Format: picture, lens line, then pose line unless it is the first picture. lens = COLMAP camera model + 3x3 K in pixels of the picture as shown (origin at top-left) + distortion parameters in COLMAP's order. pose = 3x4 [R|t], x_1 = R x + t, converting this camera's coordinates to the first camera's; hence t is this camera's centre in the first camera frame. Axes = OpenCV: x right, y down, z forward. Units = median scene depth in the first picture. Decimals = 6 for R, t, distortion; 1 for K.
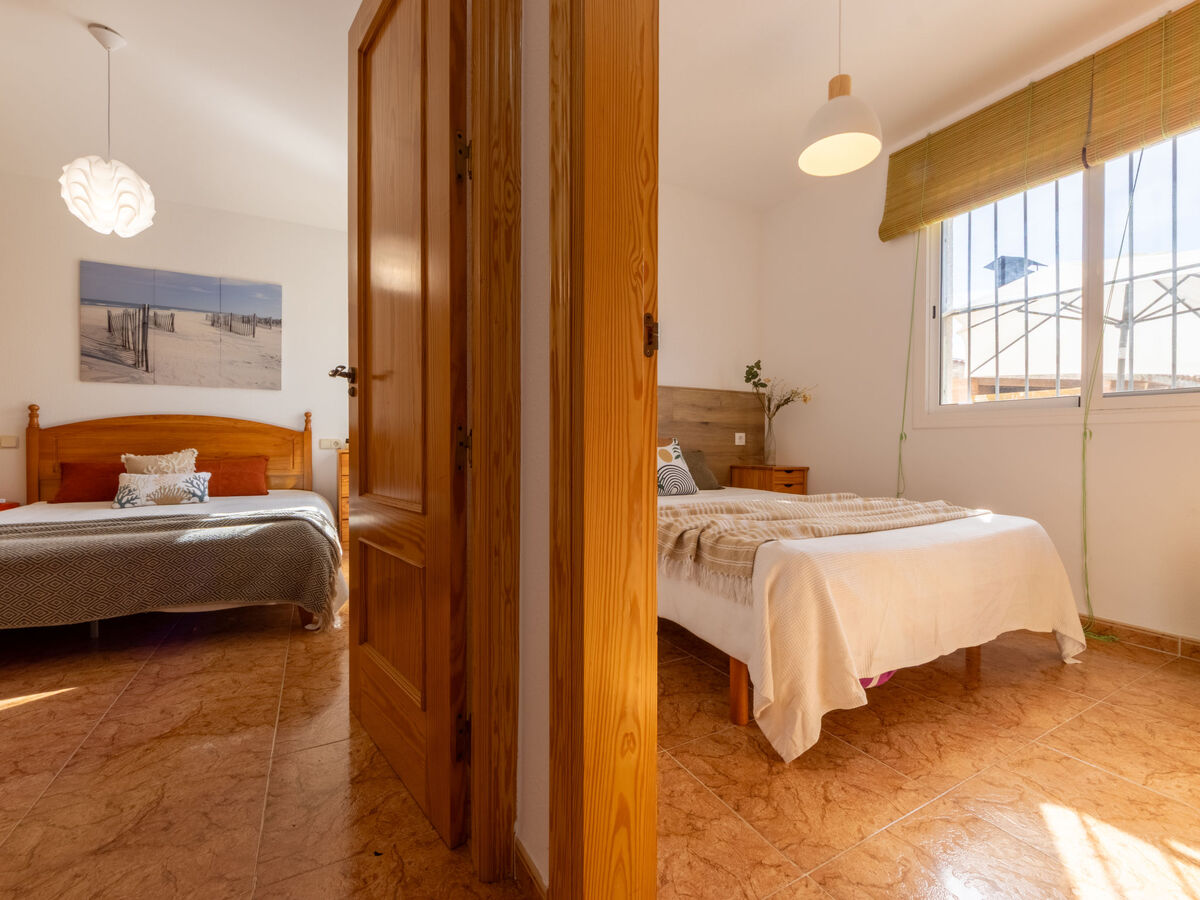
lens RADIAL K [[527.0, 0, 601.8], [0, 527.0, 452.1], [0, 0, 1]] dist [0.001920, -0.005578]
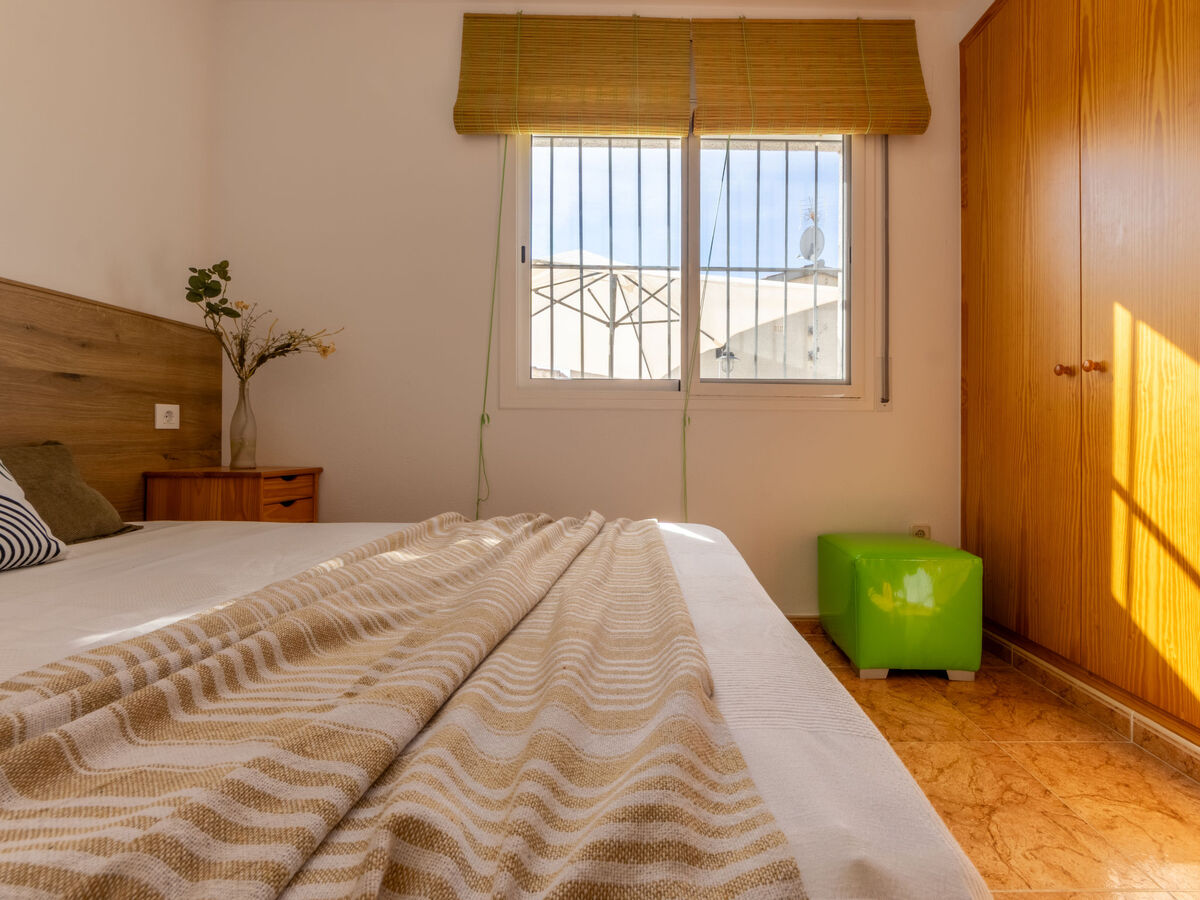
lens RADIAL K [[553.1, 0, 687.3], [0, 553.1, 433.6], [0, 0, 1]] dist [0.003358, -0.006529]
pose [[0.464818, 0.002017, 0.885404, 0.054658], [0.006990, 0.999958, -0.005947, -0.004718], [-0.885379, 0.008953, 0.464784, 0.542539]]
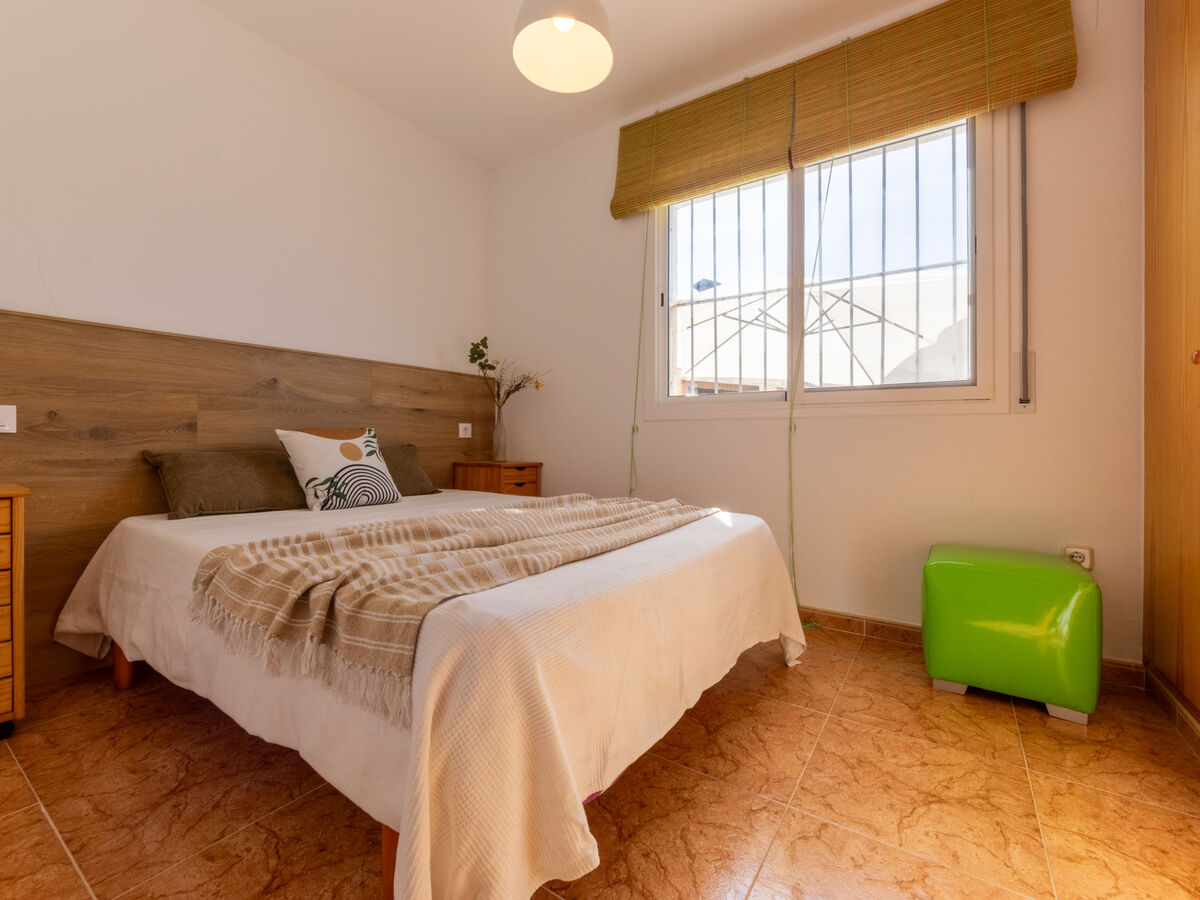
lens RADIAL K [[535.6, 0, 604.1], [0, 535.6, 442.2], [0, 0, 1]] dist [-0.001008, -0.000617]
pose [[0.891372, -0.002007, 0.453269, 0.118253], [0.005265, 0.999969, -0.005927, -0.000385], [-0.453243, 0.007670, 0.891354, 0.228939]]
